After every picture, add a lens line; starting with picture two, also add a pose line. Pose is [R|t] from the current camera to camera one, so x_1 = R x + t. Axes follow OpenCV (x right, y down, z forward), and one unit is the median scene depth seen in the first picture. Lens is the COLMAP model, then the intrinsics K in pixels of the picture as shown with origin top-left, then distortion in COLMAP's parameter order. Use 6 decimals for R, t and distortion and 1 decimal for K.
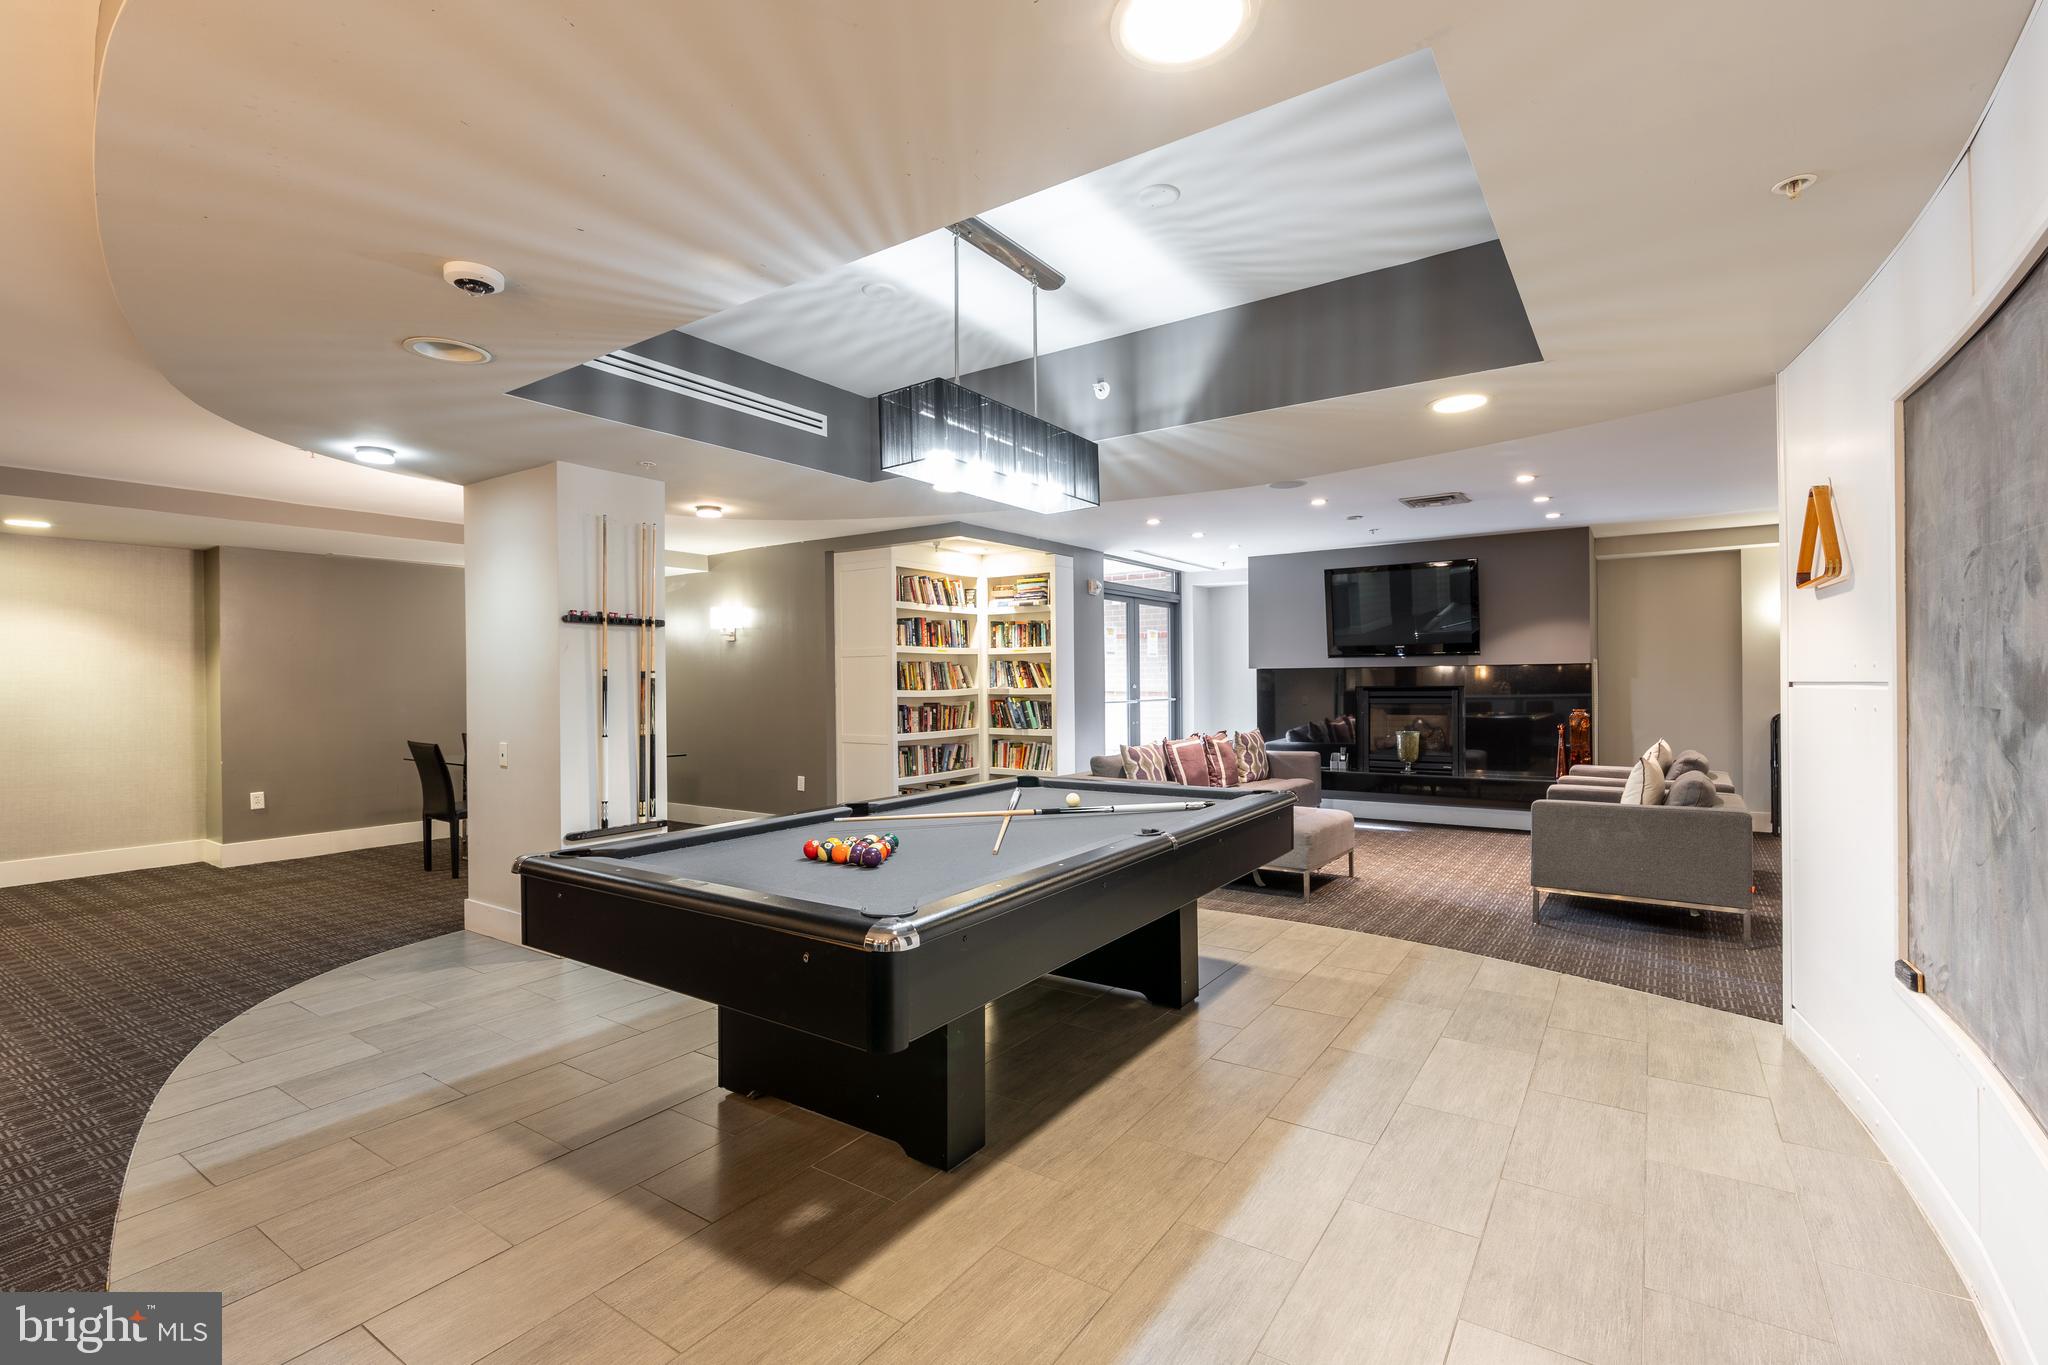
lens RADIAL K [[920.7, 0, 1024.0], [0, 920.7, 682.5], [0, 0, 1]] dist [0.001772, 0.000456]
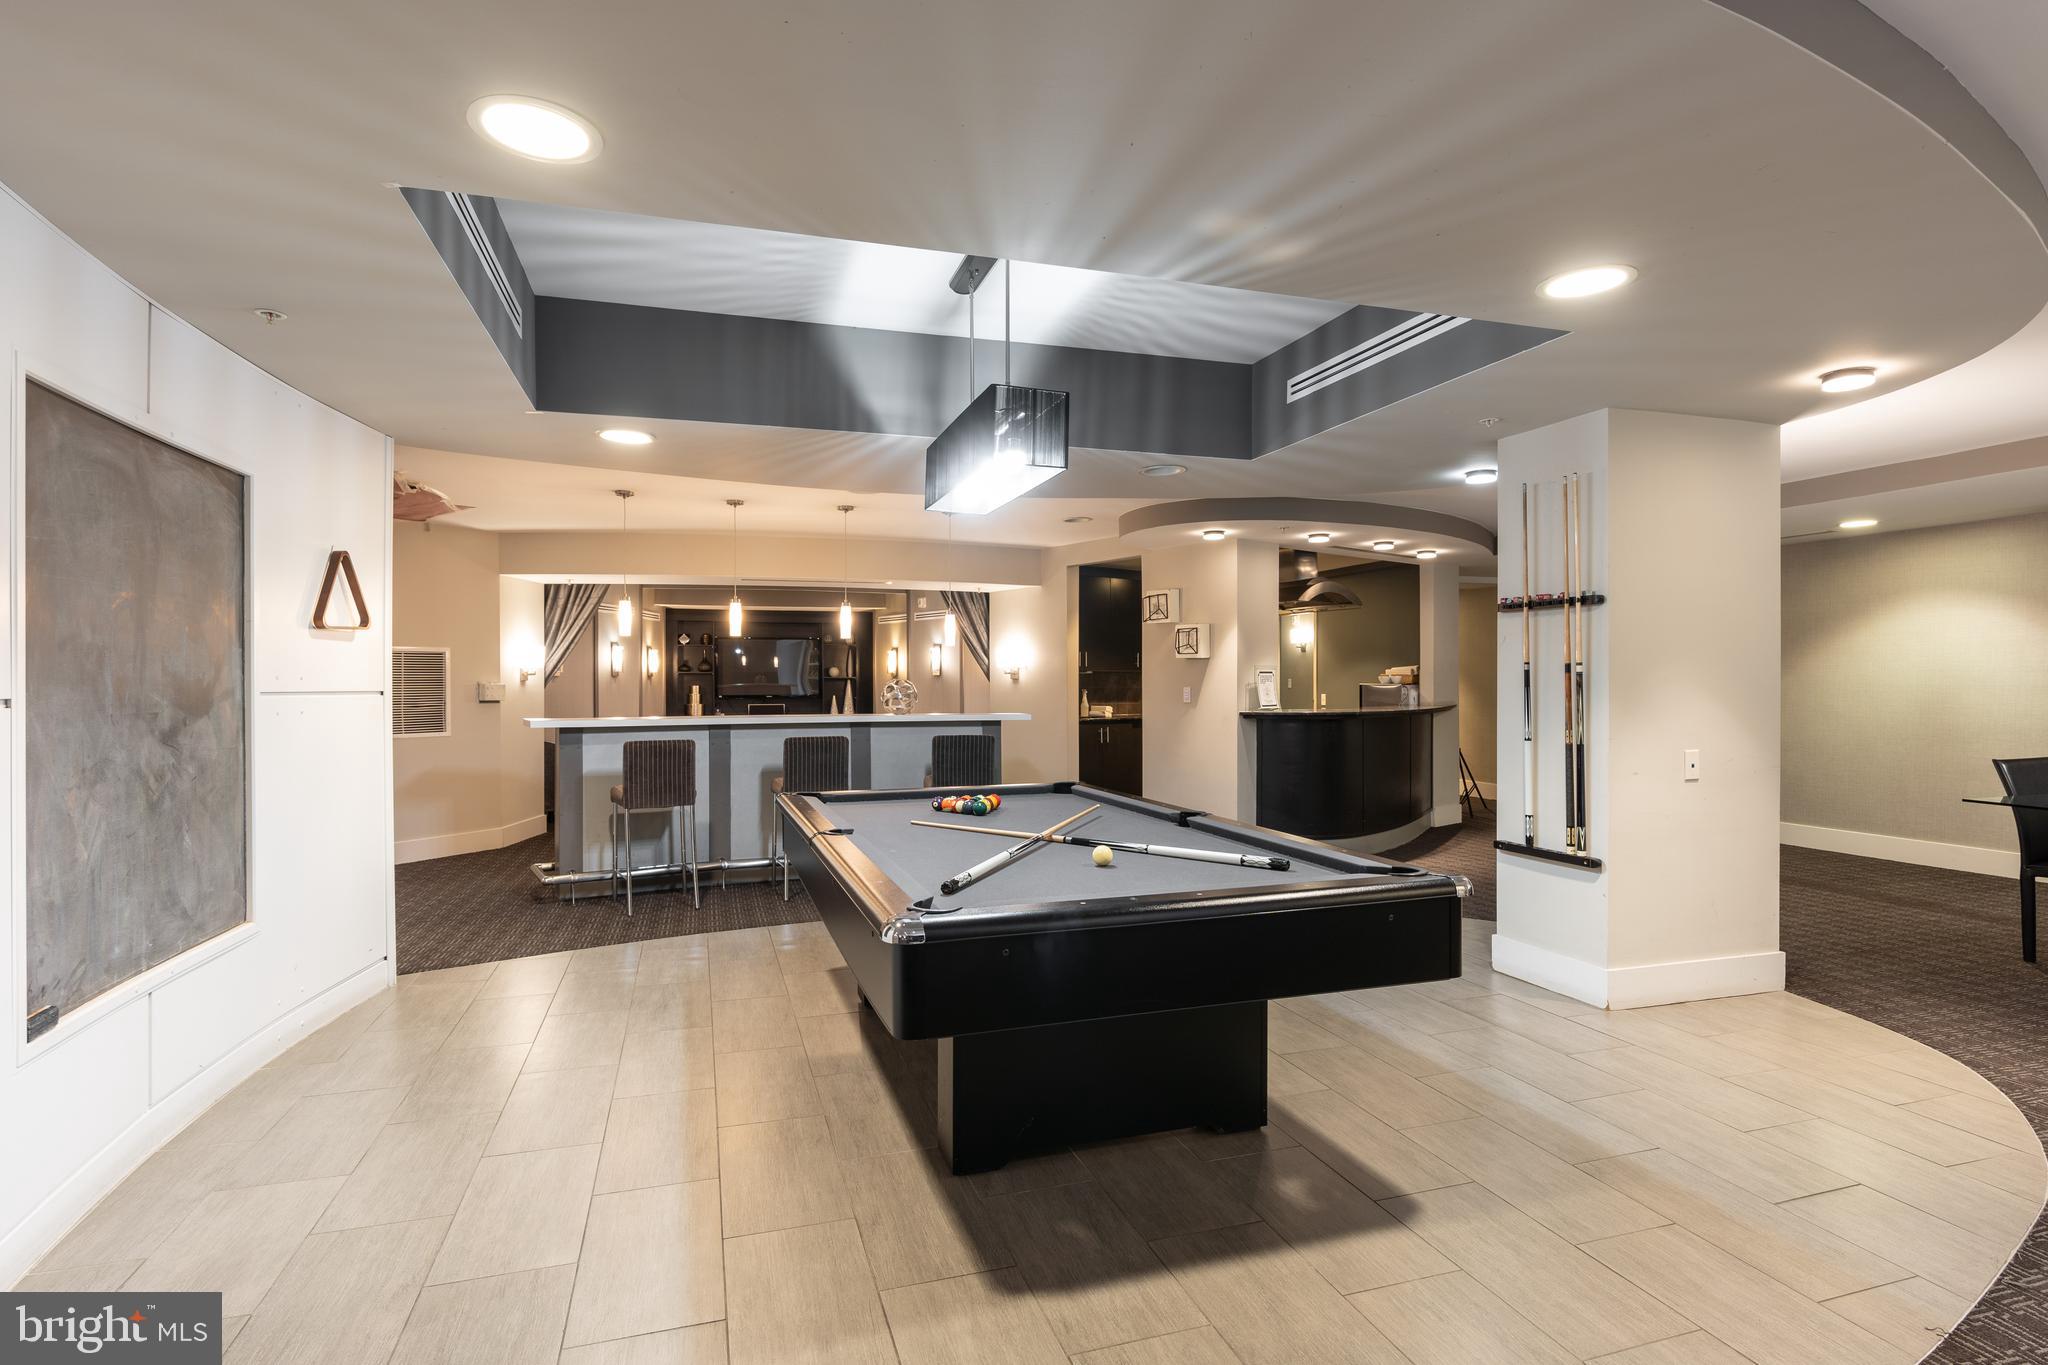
lens RADIAL K [[1023.8, 0, 1024.0], [0, 1023.8, 682.5], [0, 0, 1]] dist [-0.000795, 0.000005]
pose [[-0.612587, 0.013879, -0.790282, 1.043909], [0.008827, 0.999904, 0.010718, -0.016520], [0.790354, -0.000410, -0.612650, 2.145787]]
